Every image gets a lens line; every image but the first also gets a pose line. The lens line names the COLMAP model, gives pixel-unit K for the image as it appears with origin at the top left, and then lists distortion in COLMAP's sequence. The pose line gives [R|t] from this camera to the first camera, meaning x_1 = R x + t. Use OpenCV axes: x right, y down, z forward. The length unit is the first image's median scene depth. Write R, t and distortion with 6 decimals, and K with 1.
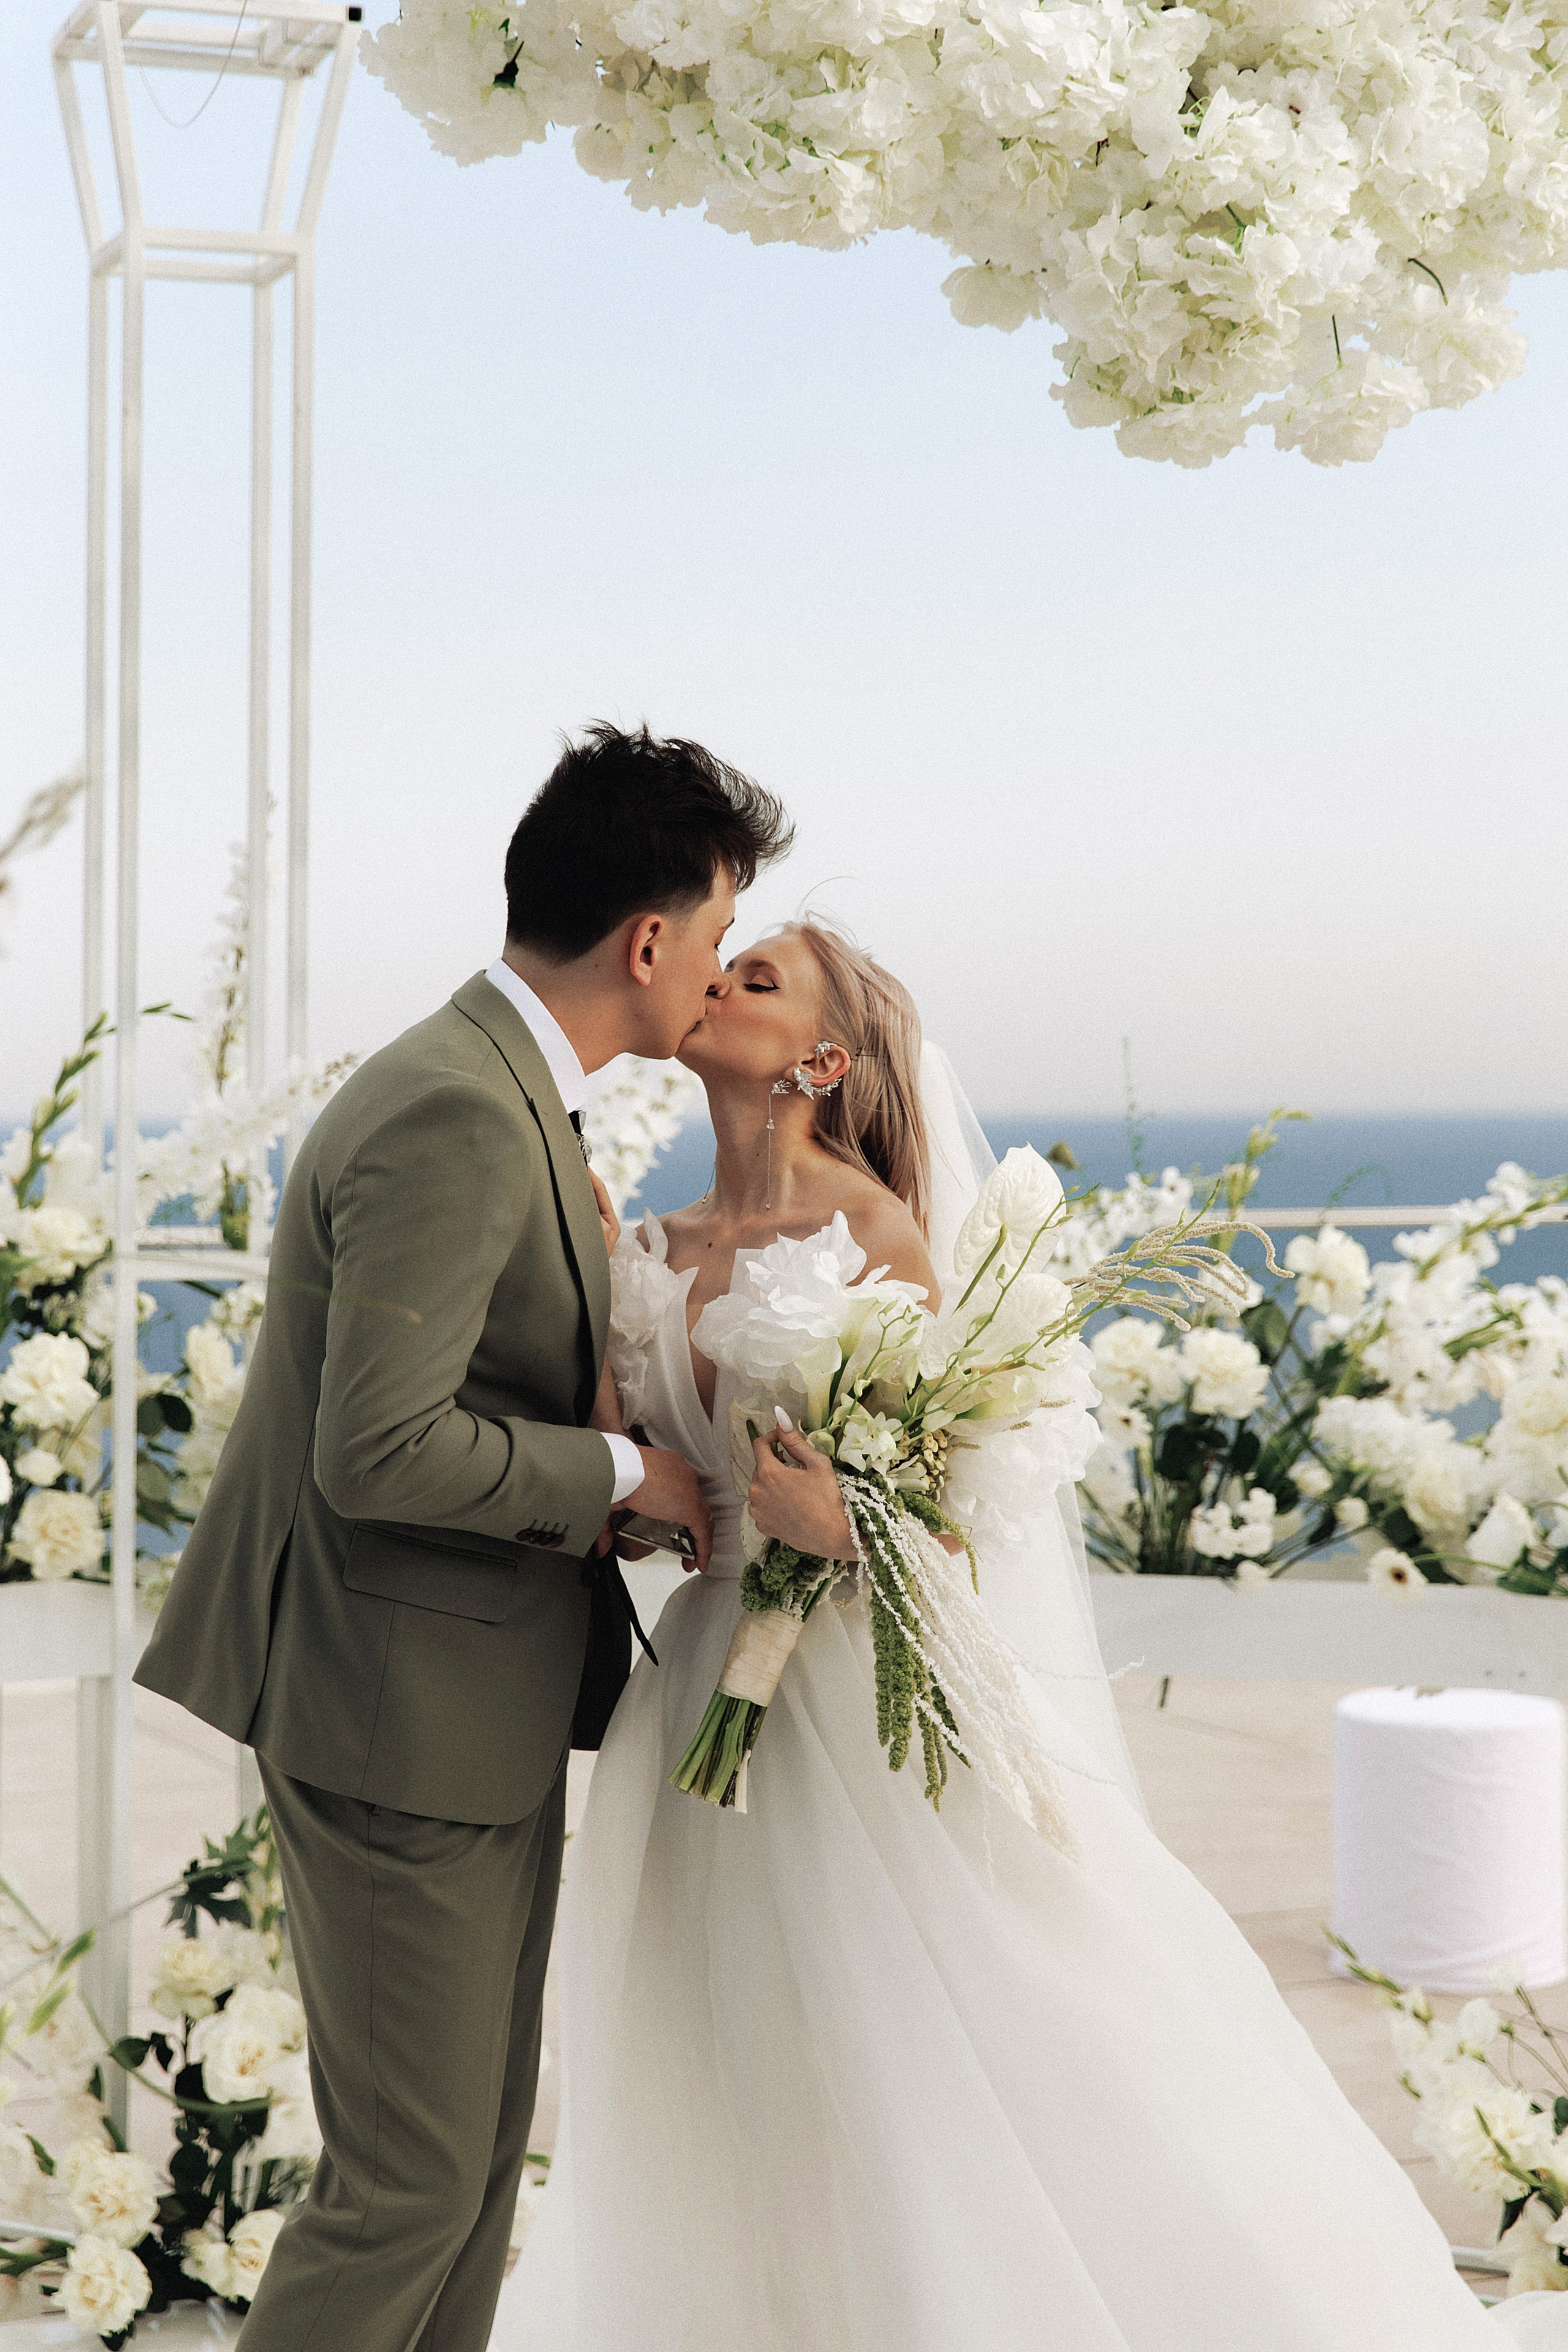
lens RADIAL K [[4924.3, 0, 784.0], [0, 4924.3, 1176.0], [0, 0, 1]] dist [-0.384049, 0.288729]
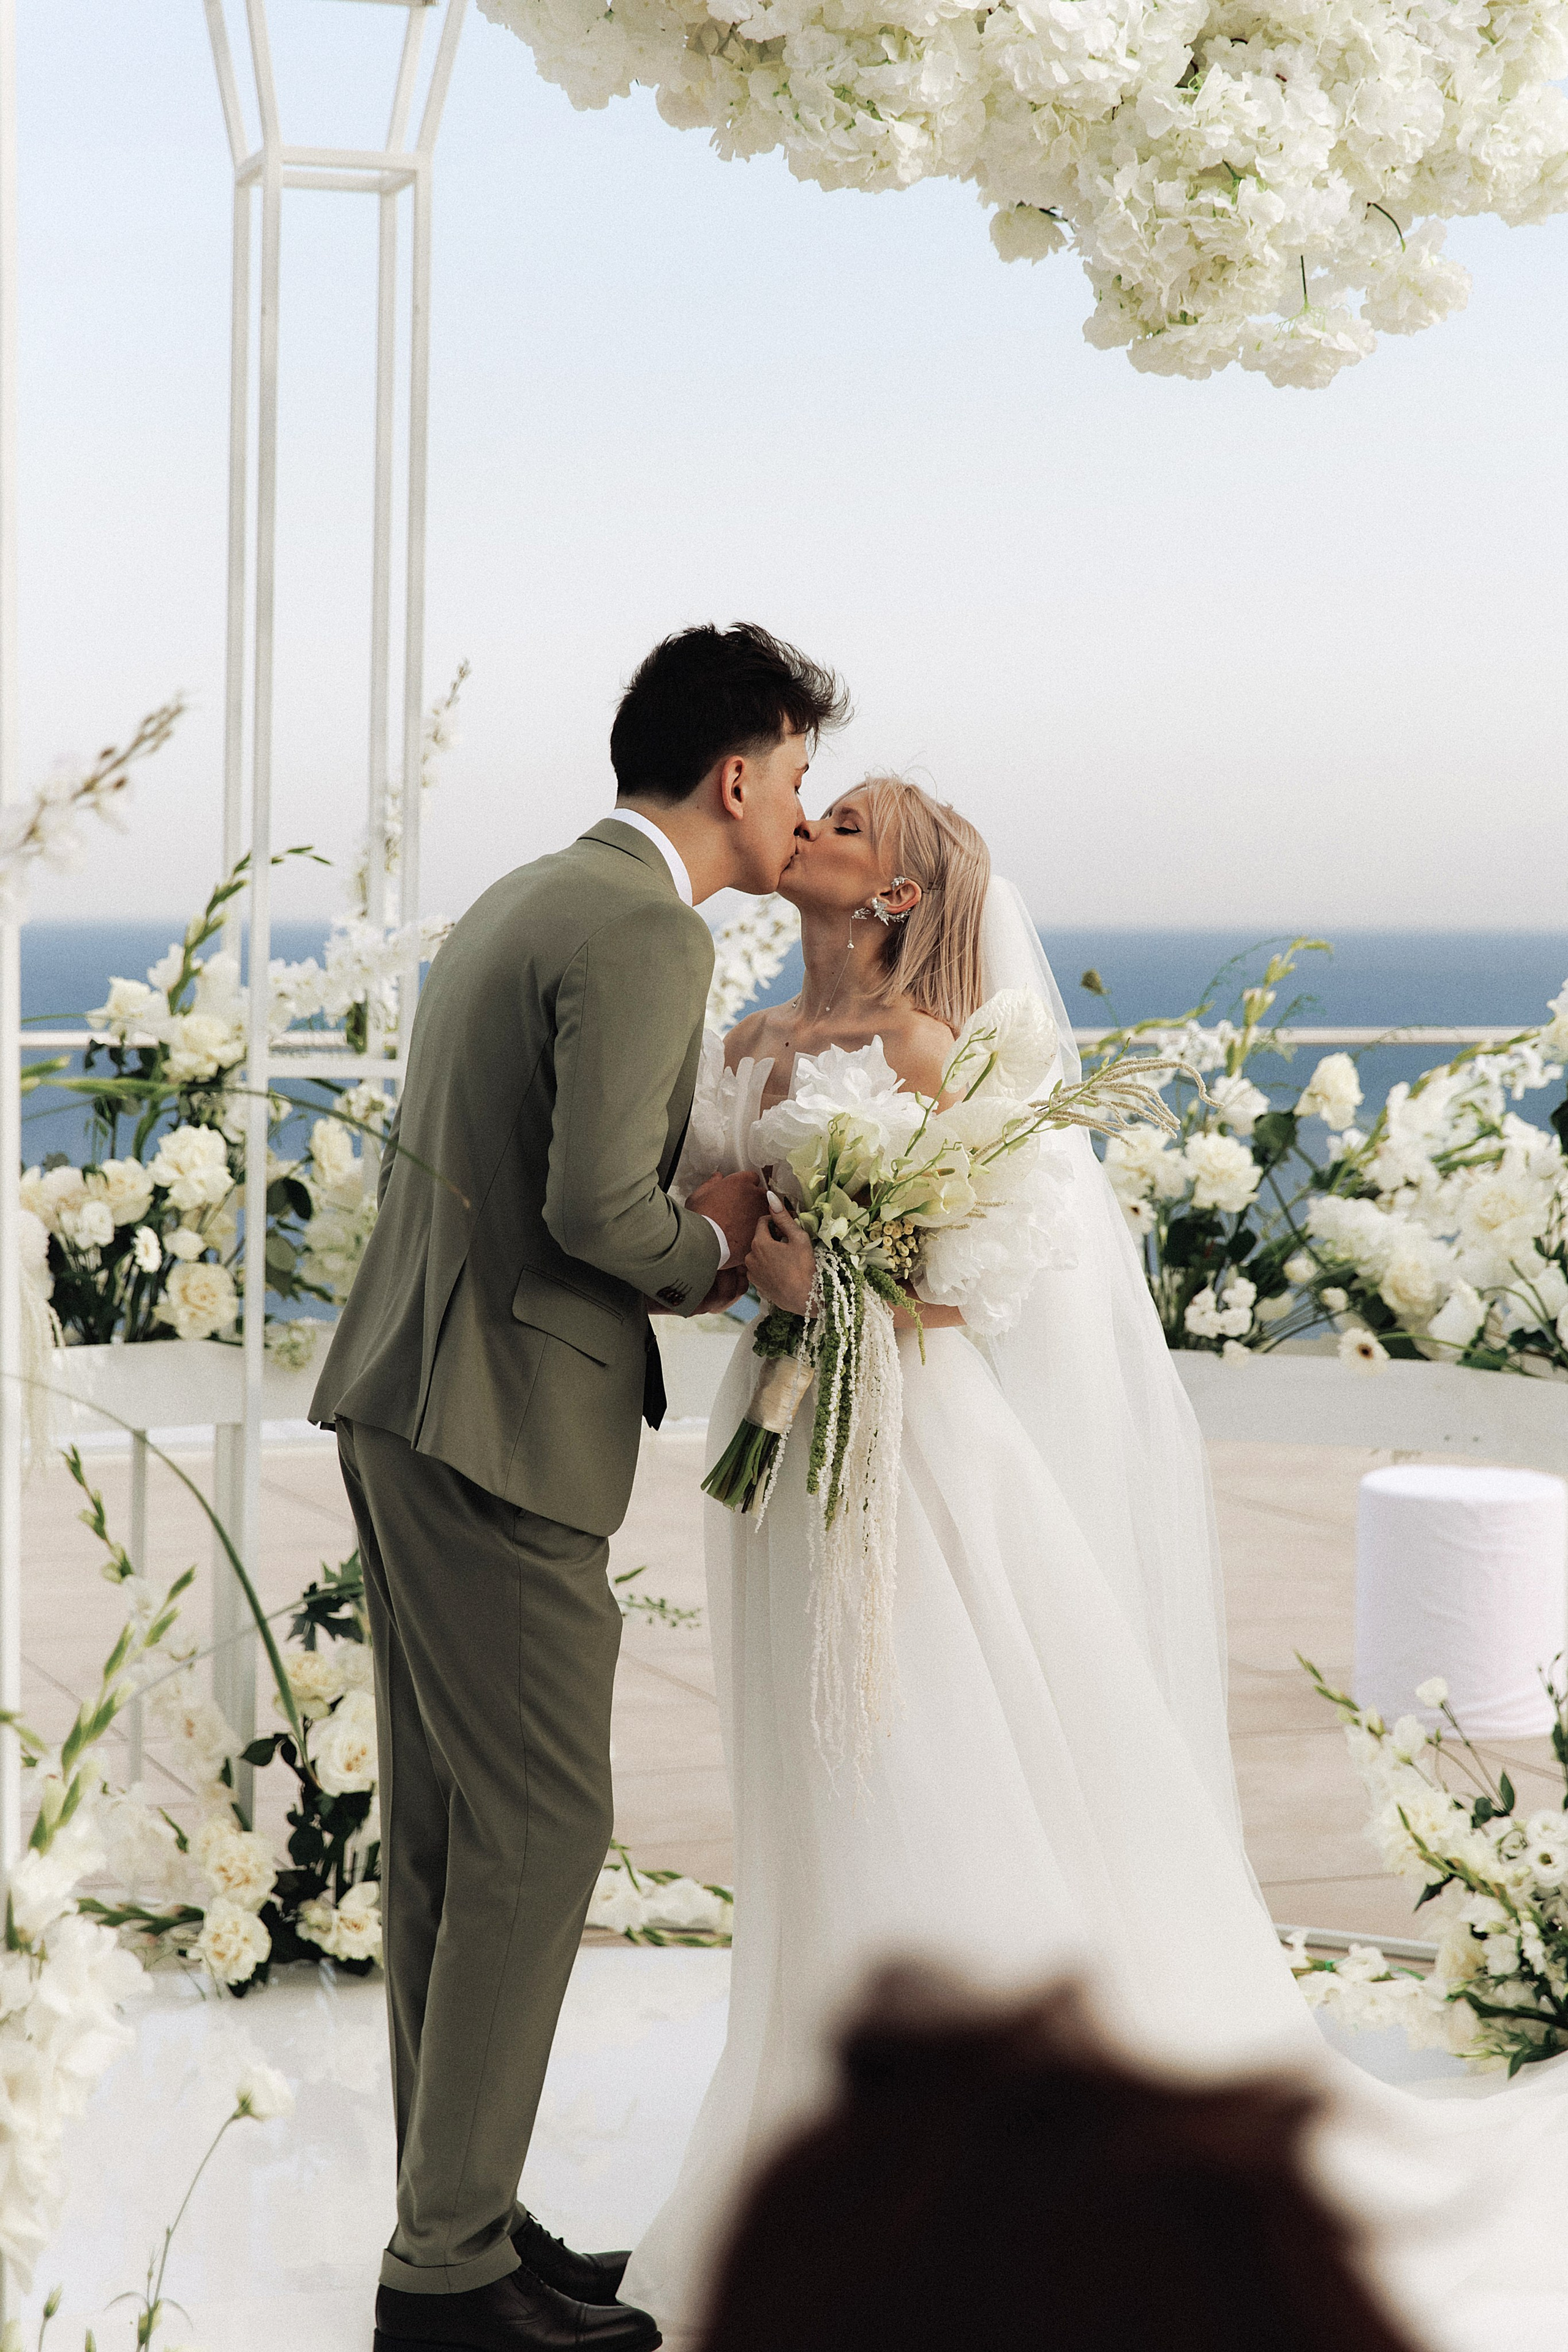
lens RADIAL K [[4924.3, 0, 784.0], [0, 4924.3, 1176.0], [0, 0, 1]] dist [-0.384049, 0.288729]
pose [[0.999666, 0.011861, -0.022981, 0.015439], [-0.011059, 0.999337, 0.034694, 0.002717], [0.023377, -0.034428, 0.999134, -0.150930]]
